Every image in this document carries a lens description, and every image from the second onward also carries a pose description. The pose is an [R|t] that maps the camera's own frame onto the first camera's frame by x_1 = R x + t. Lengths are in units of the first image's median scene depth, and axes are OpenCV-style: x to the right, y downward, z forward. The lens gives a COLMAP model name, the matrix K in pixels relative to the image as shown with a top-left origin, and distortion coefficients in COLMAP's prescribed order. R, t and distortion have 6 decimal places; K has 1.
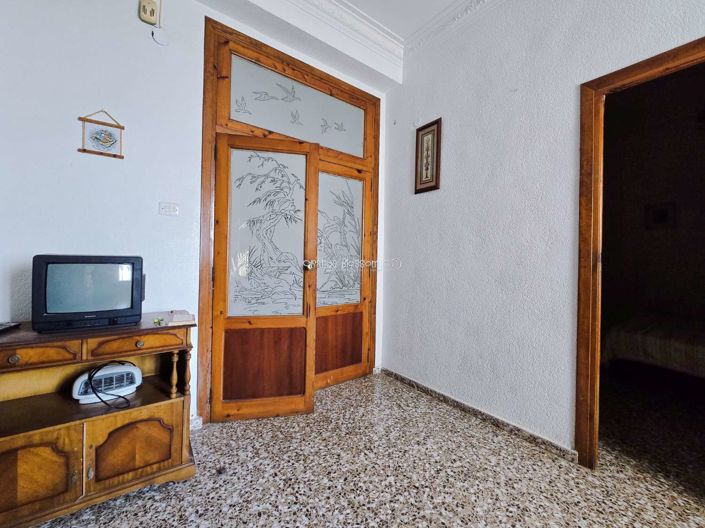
lens RADIAL K [[287.4, 0, 354.9], [0, 287.4, 257.8], [0, 0, 1]] dist [0.002373, -0.003697]
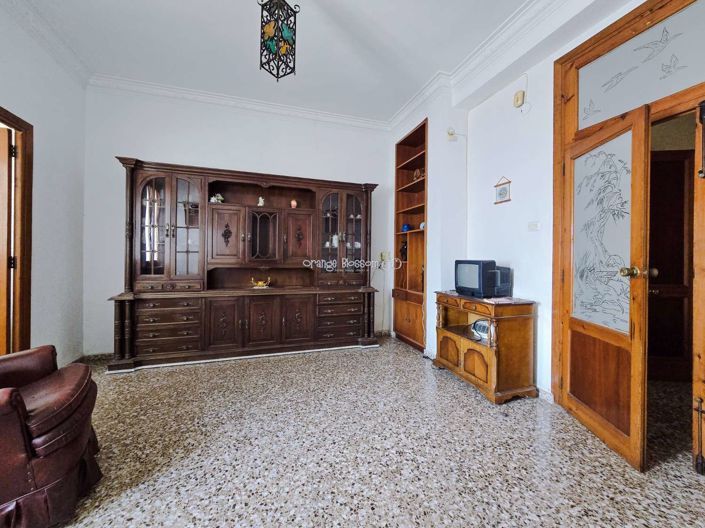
lens RADIAL K [[287.4, 0, 354.9], [0, 287.4, 257.8], [0, 0, 1]] dist [0.002373, -0.003697]
pose [[-0.312303, -0.021737, -0.949734, 0.851283], [-0.012920, 0.999743, -0.018633, 0.015903], [0.949895, 0.006451, -0.312504, 0.574868]]
